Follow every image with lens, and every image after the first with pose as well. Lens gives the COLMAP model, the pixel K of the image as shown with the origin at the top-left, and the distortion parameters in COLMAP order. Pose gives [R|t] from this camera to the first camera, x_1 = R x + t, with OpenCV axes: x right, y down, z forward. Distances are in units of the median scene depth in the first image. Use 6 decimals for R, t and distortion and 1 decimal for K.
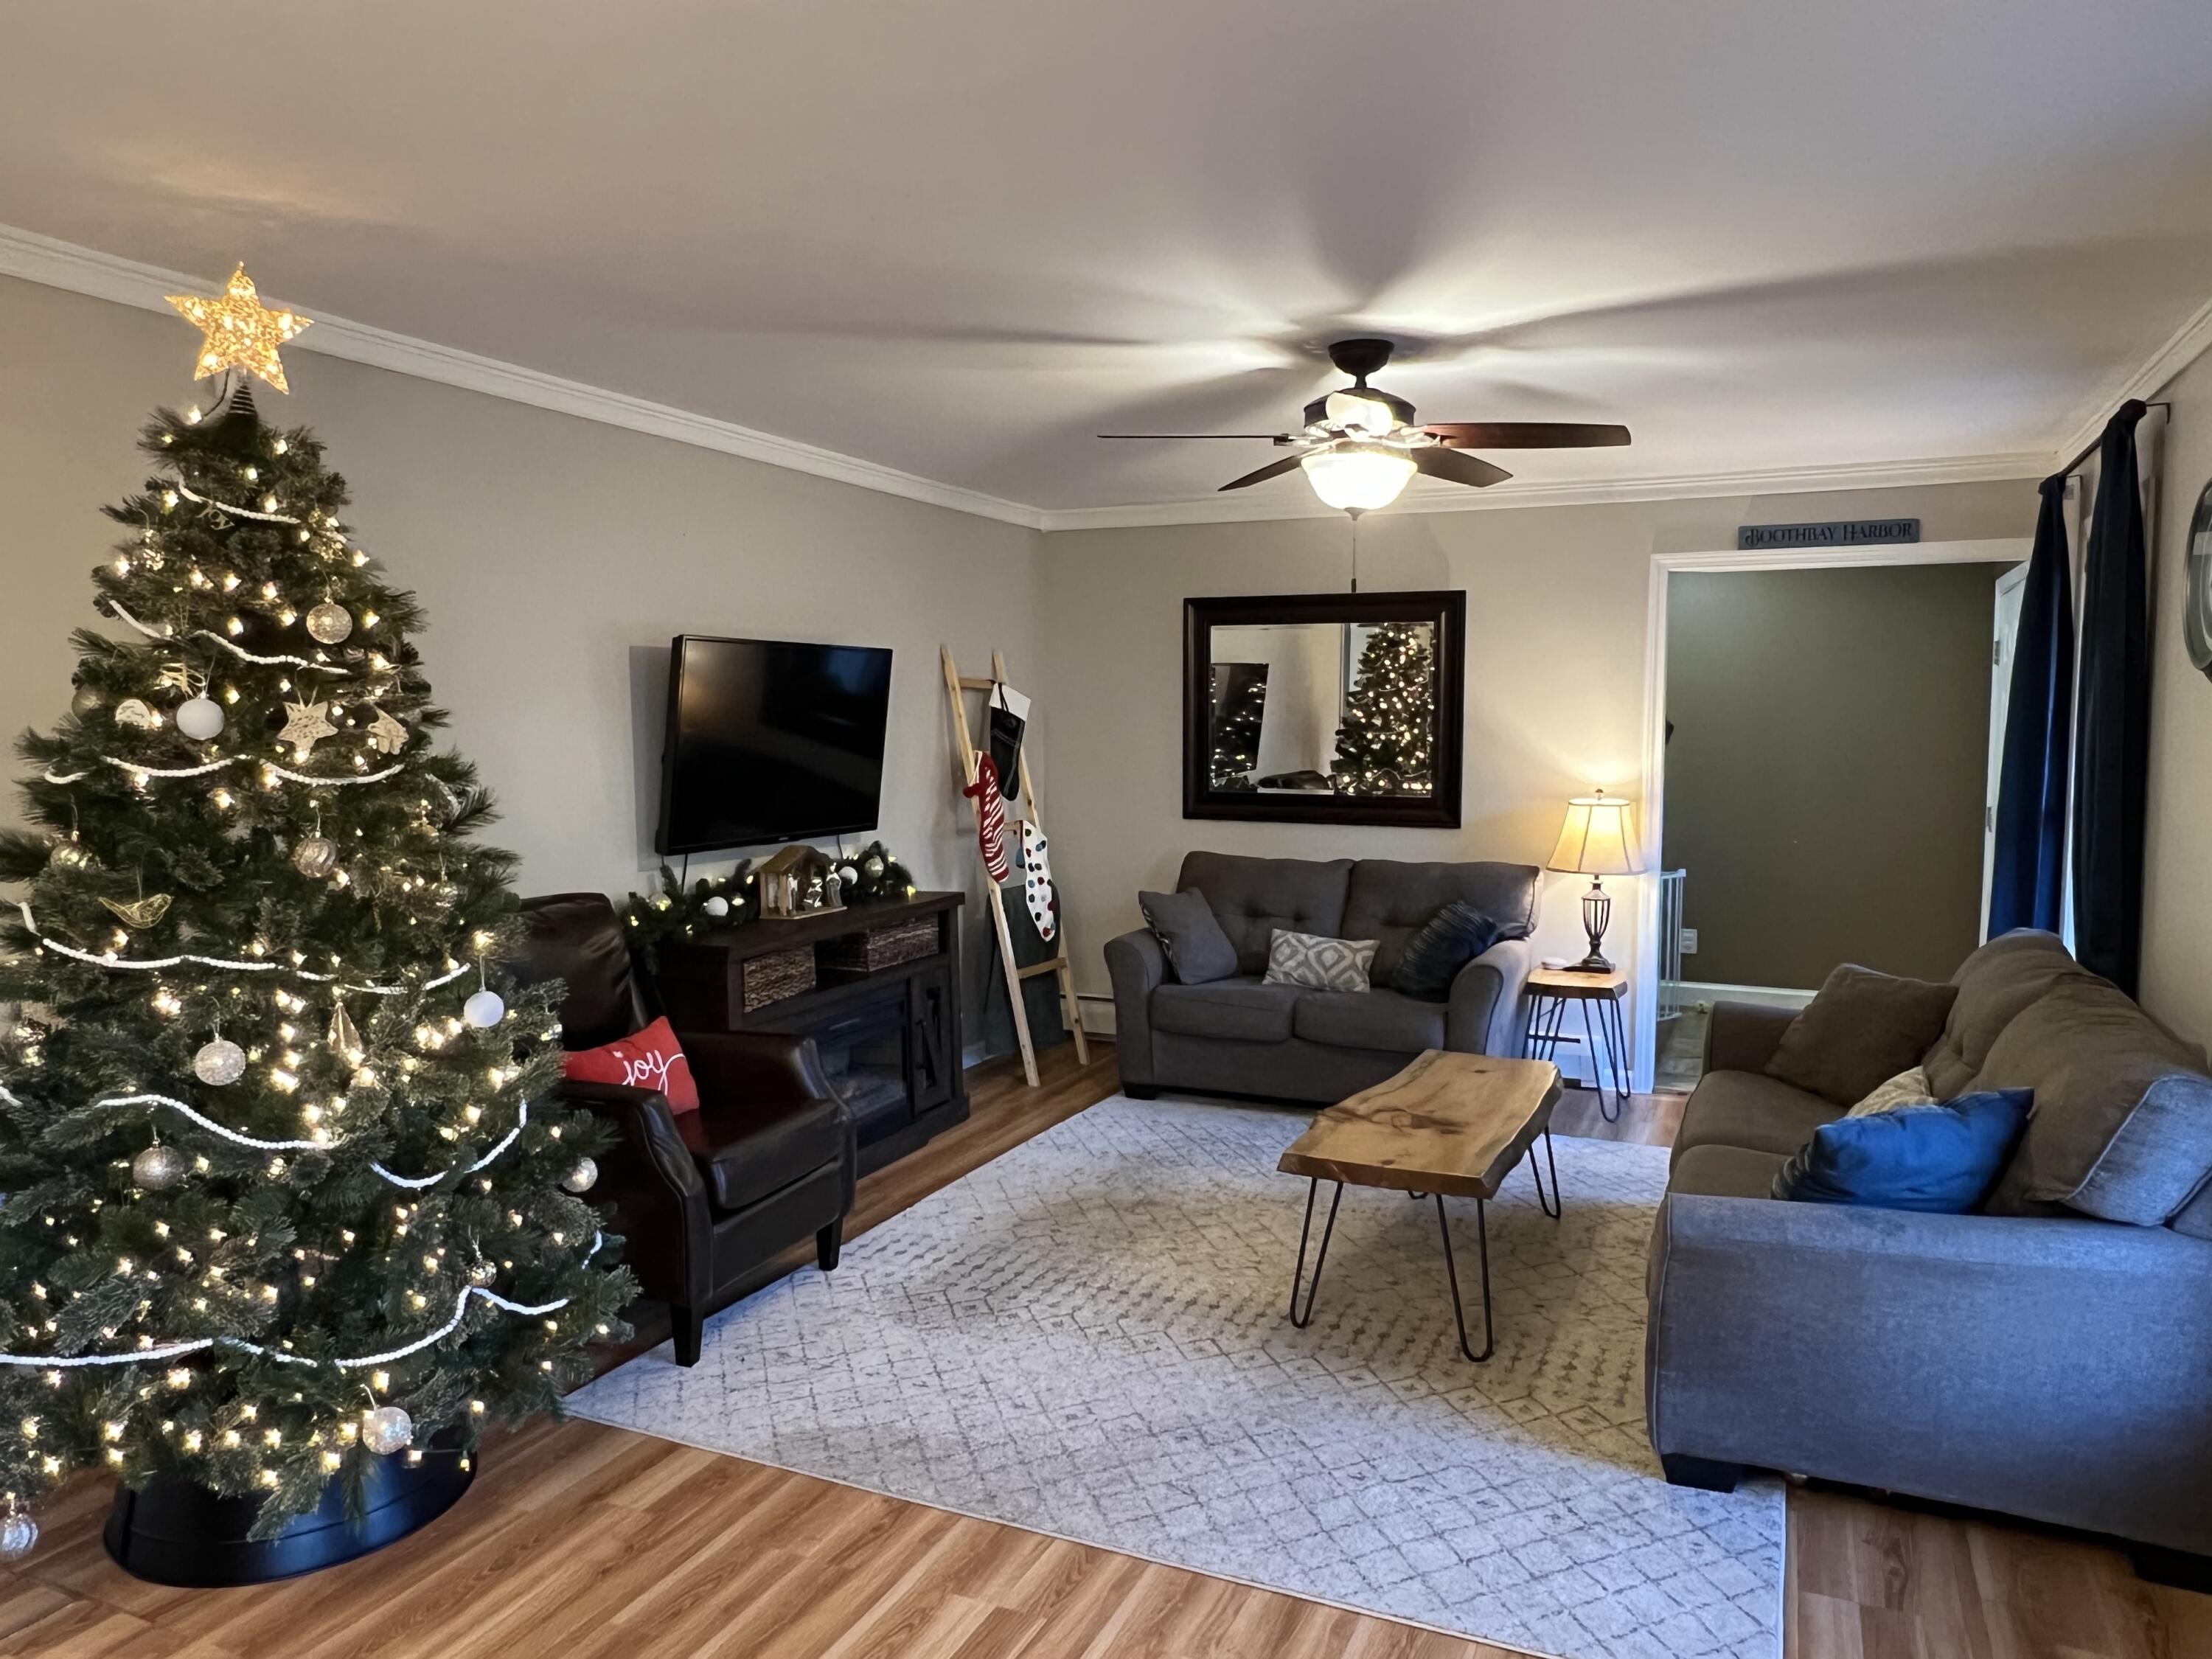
lens RADIAL K [[1490.3, 0, 1103.5], [0, 1490.3, 843.5], [0, 0, 1]] dist [-0.020551, 0.001756]
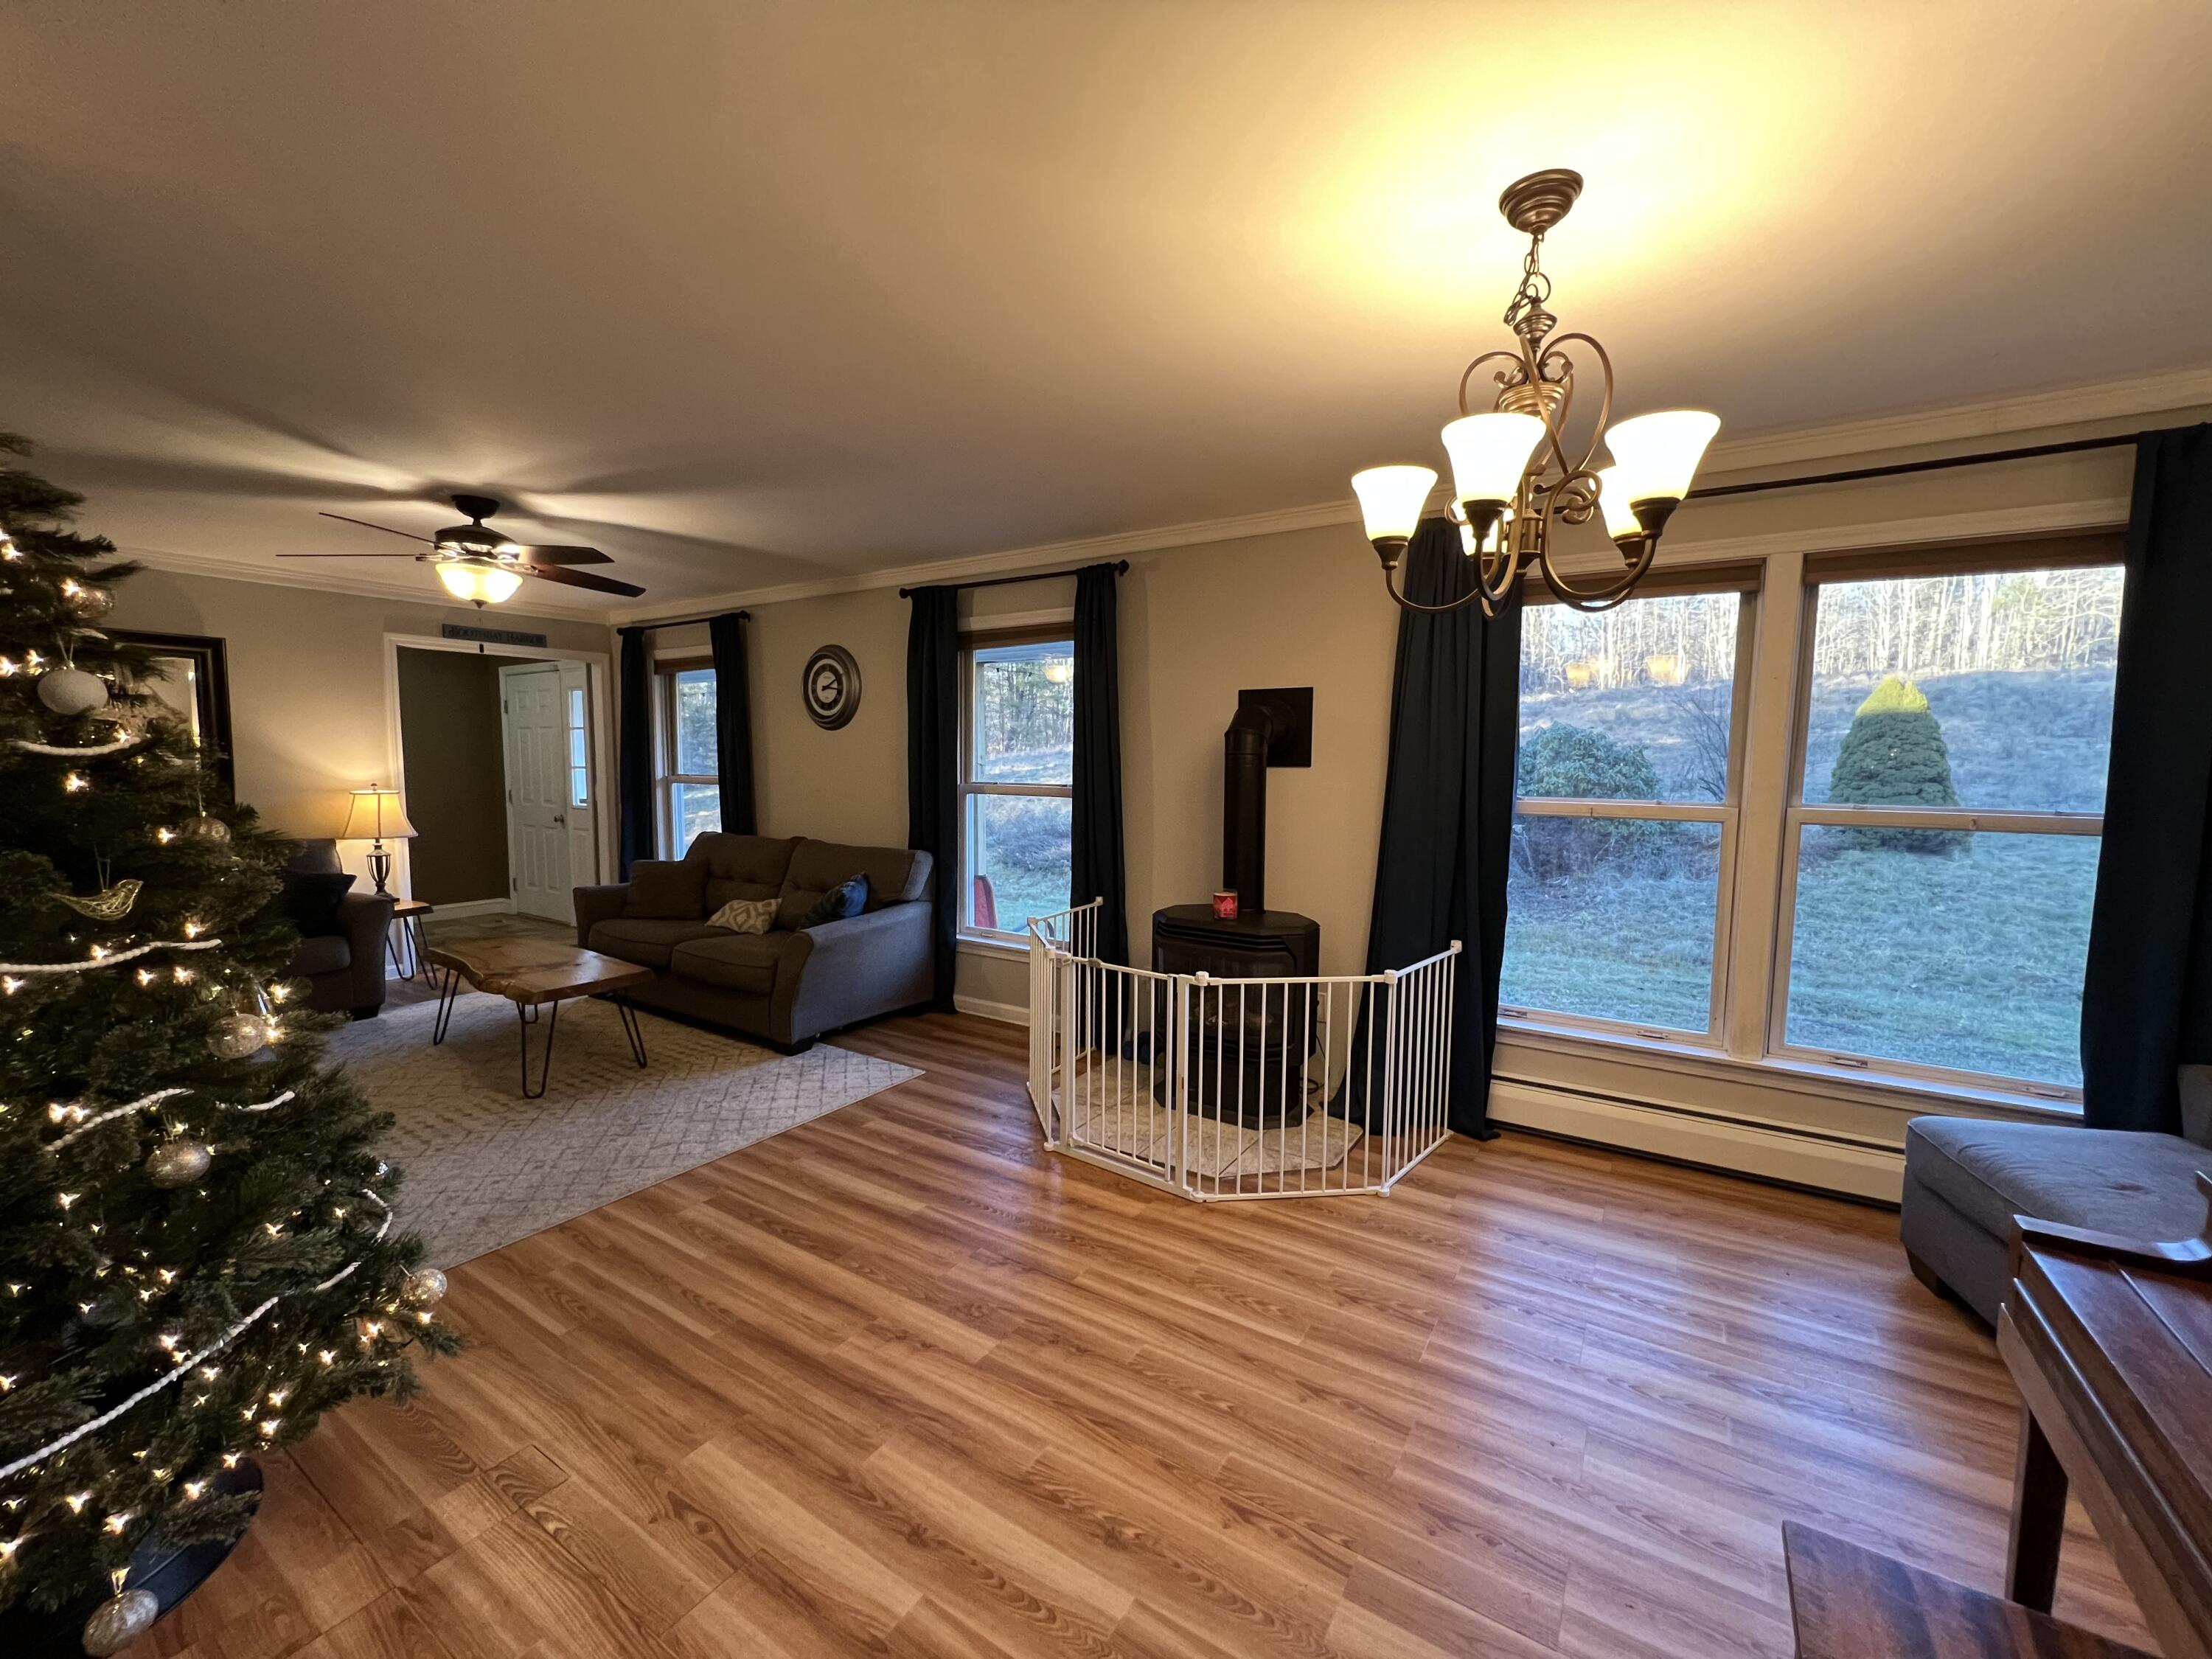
lens RADIAL K [[887.8, 0, 1104.4], [0, 887.8, 829.5], [0, 0, 1]] dist [-0.000363, -0.000119]
pose [[0.135210, -0.070049, 0.988338, -0.972712], [0.069889, 0.995687, 0.061009, 0.016030], [-0.988349, 0.060825, 0.139523, 0.290195]]
